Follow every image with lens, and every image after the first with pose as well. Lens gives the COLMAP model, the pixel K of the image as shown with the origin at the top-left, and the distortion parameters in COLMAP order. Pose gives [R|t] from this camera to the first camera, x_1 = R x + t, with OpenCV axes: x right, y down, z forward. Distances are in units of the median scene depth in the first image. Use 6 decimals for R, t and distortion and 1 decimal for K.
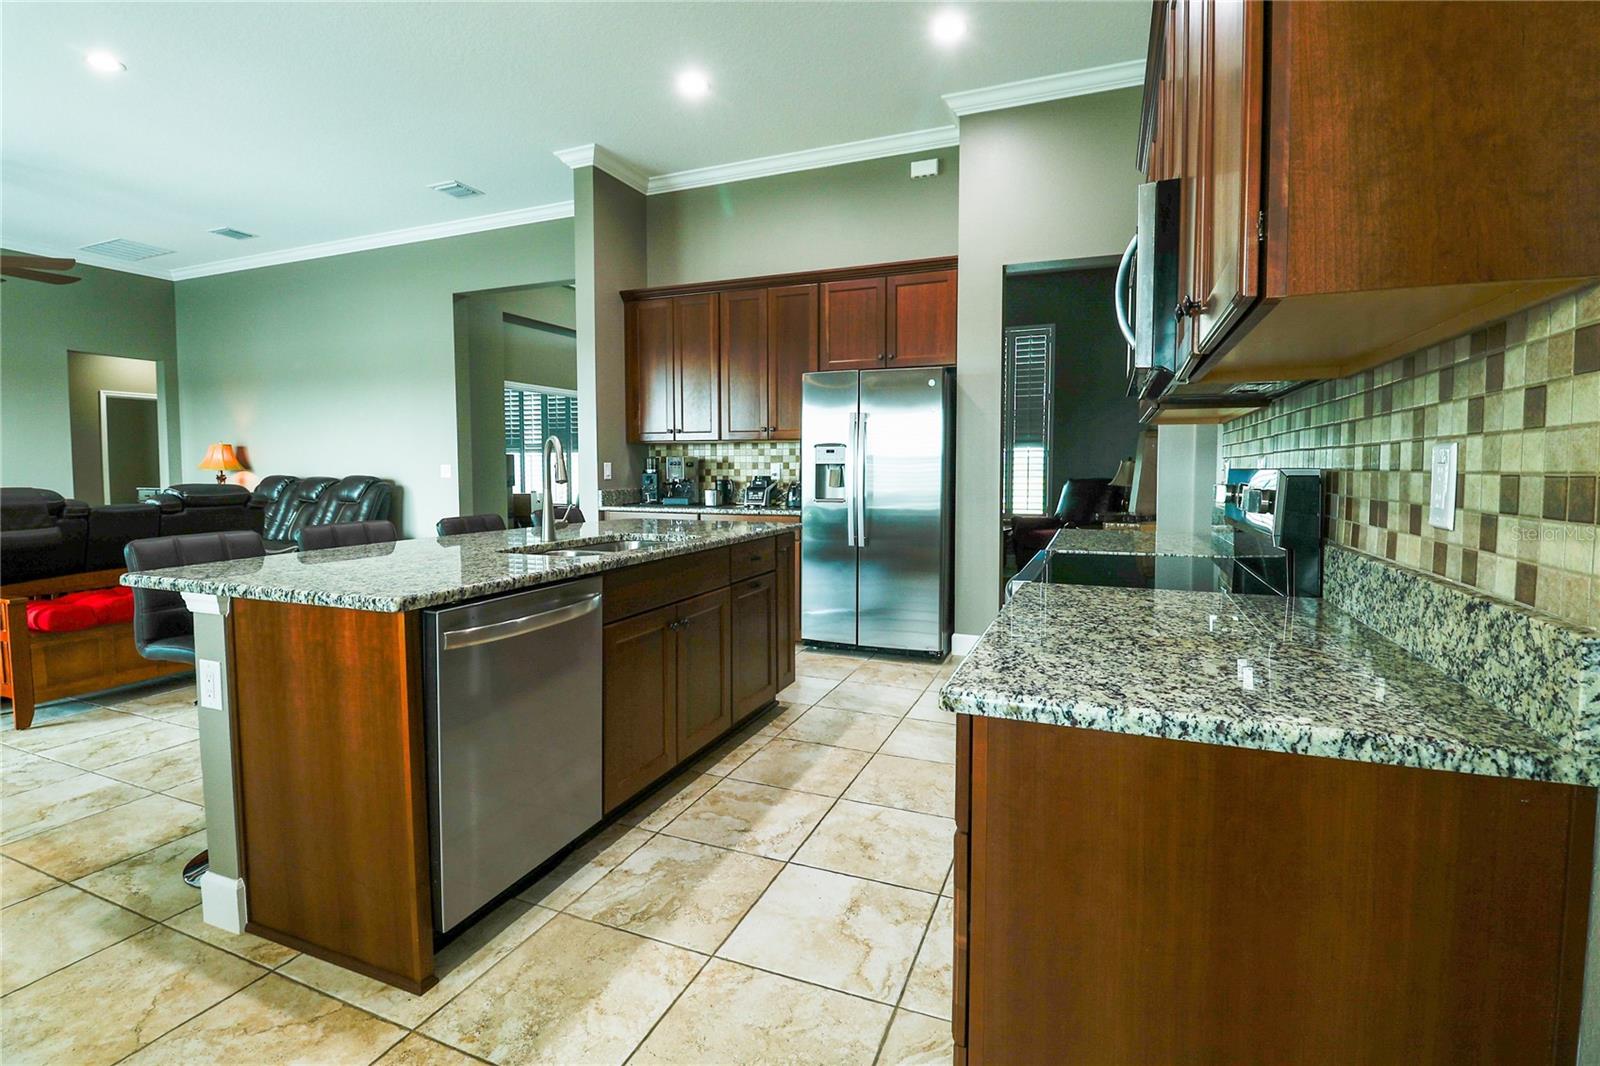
lens RADIAL K [[730.2, 0, 803.9], [0, 730.2, 509.4], [0, 0, 1]] dist [0.000280, -0.000066]
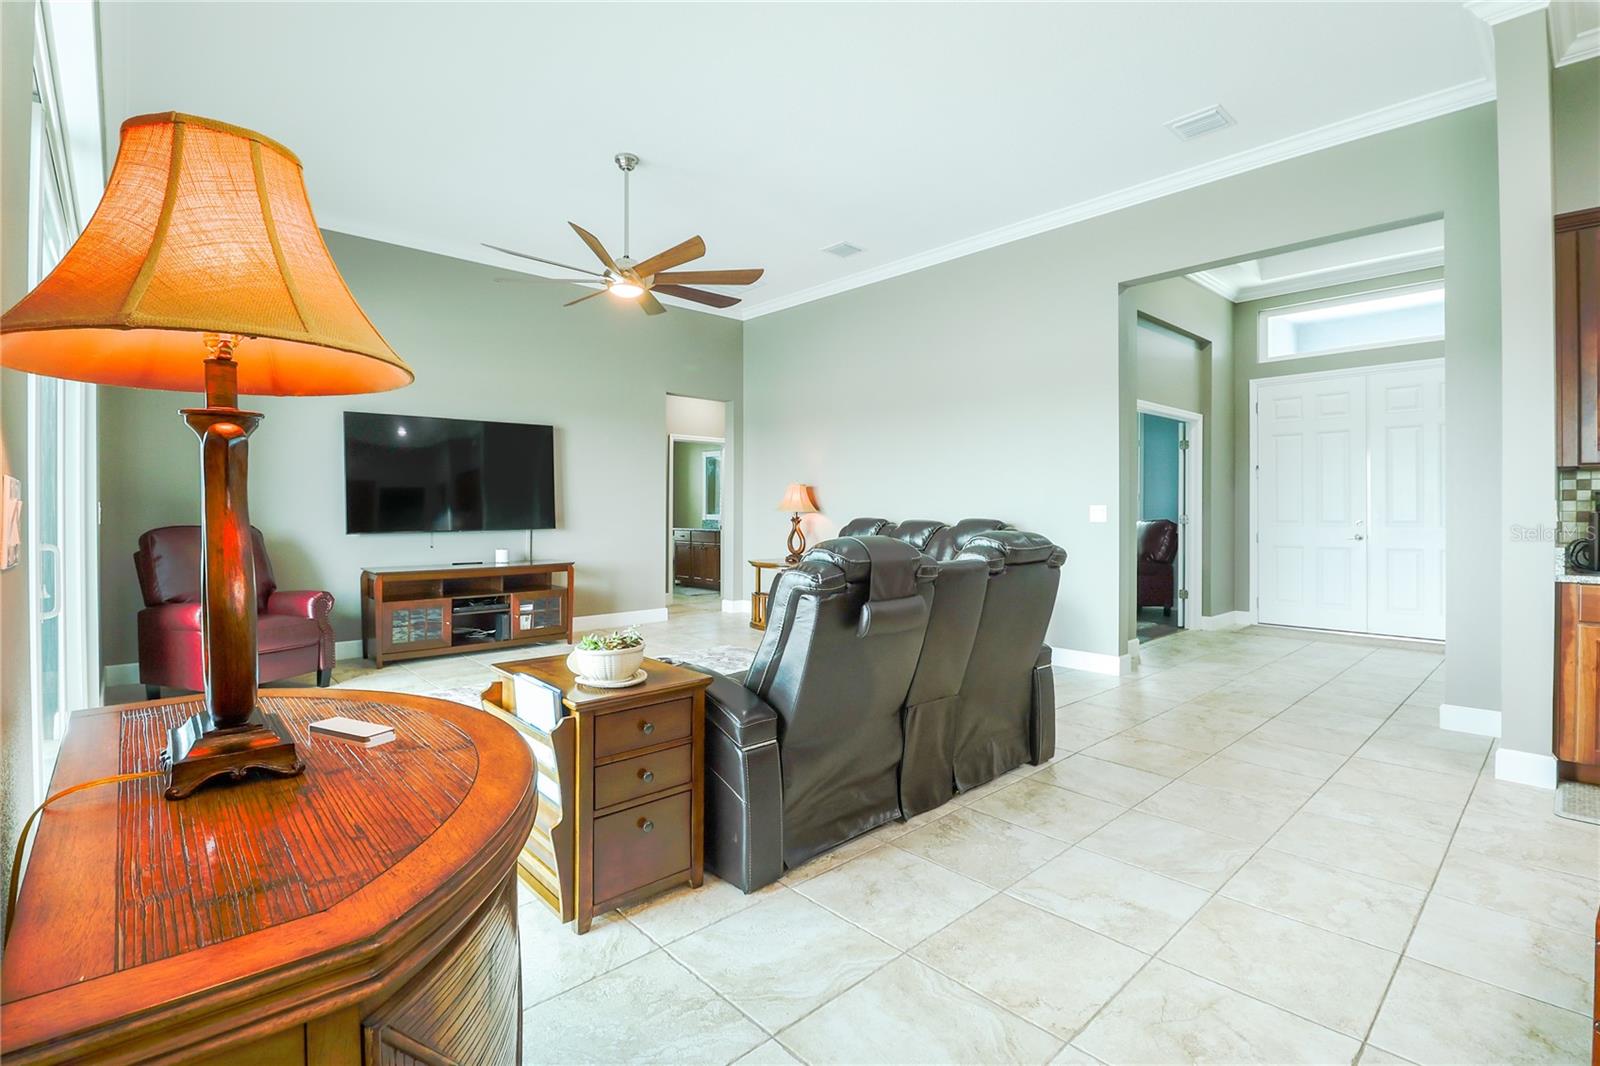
lens RADIAL K [[730.2, 0, 803.9], [0, 730.2, 509.4], [0, 0, 1]] dist [0.000280, -0.000066]
pose [[0.916257, 0.002758, -0.400580, -0.593840], [-0.028130, 0.997951, -0.057472, -0.006615], [0.399601, 0.063927, 0.914457, 0.227948]]
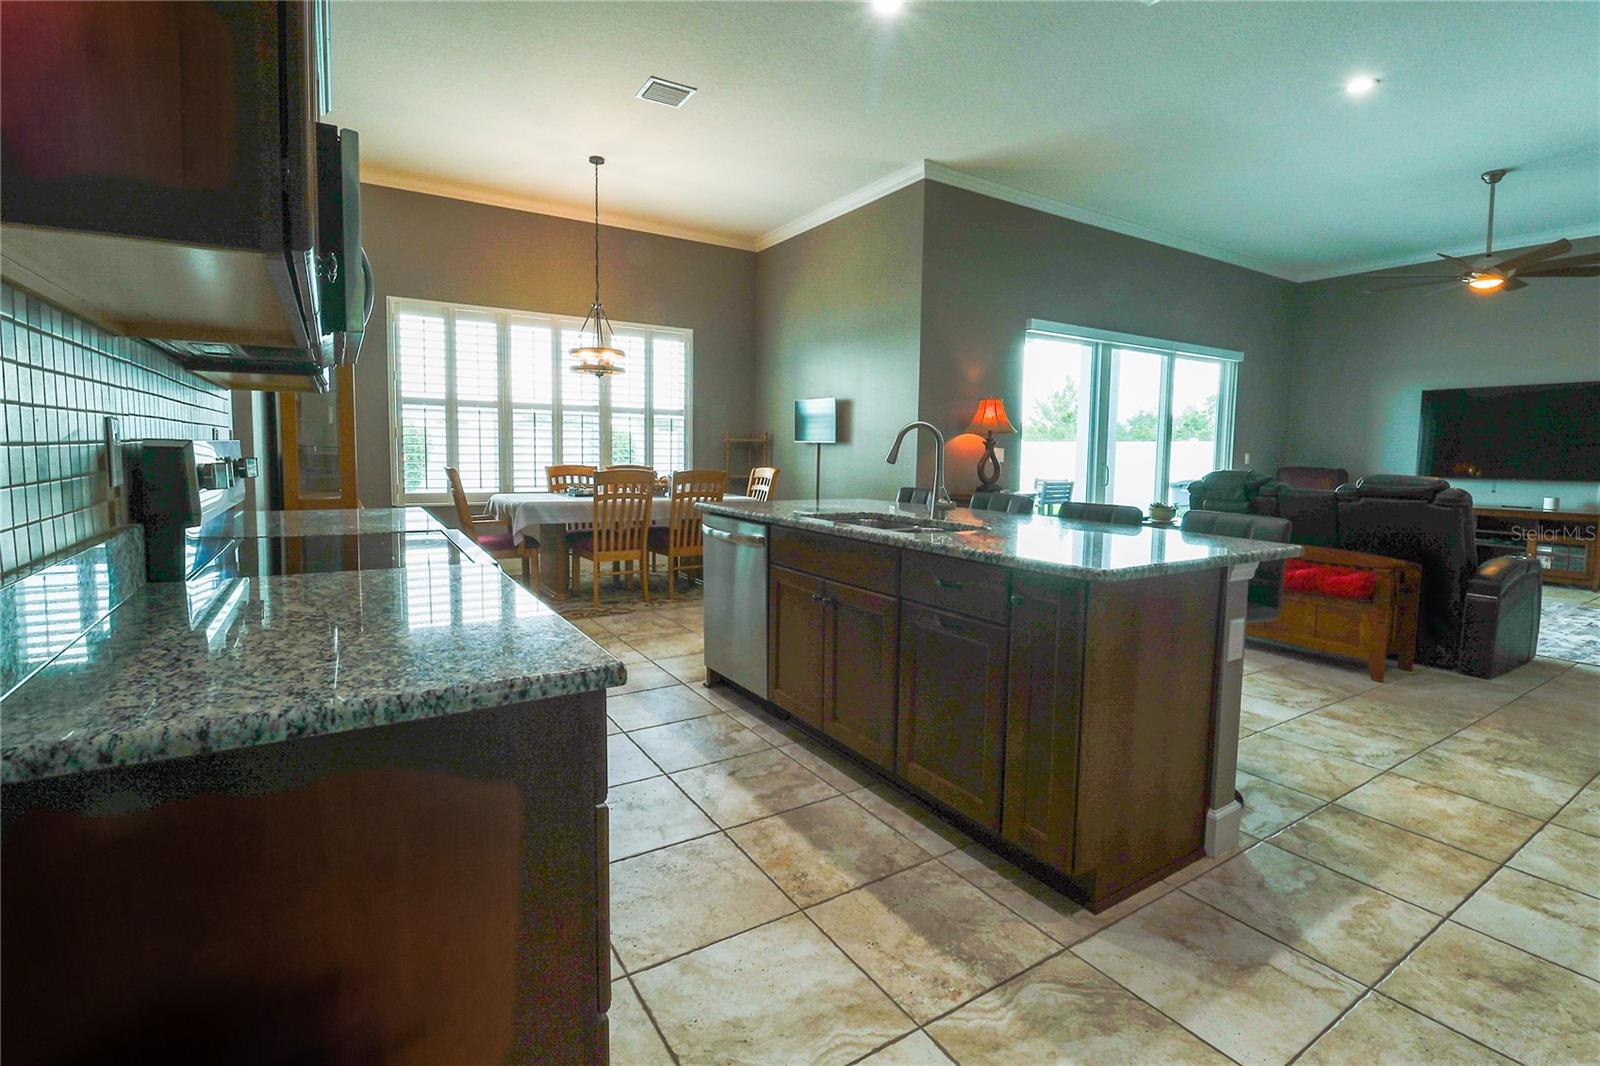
lens RADIAL K [[730.2, 0, 803.9], [0, 730.2, 509.4], [0, 0, 1]] dist [0.000280, -0.000066]
pose [[-0.577396, 0.058323, -0.814378, 0.343981], [-0.059467, 0.991792, 0.113191, -0.043817], [0.814296, 0.113784, -0.569189, 0.777587]]
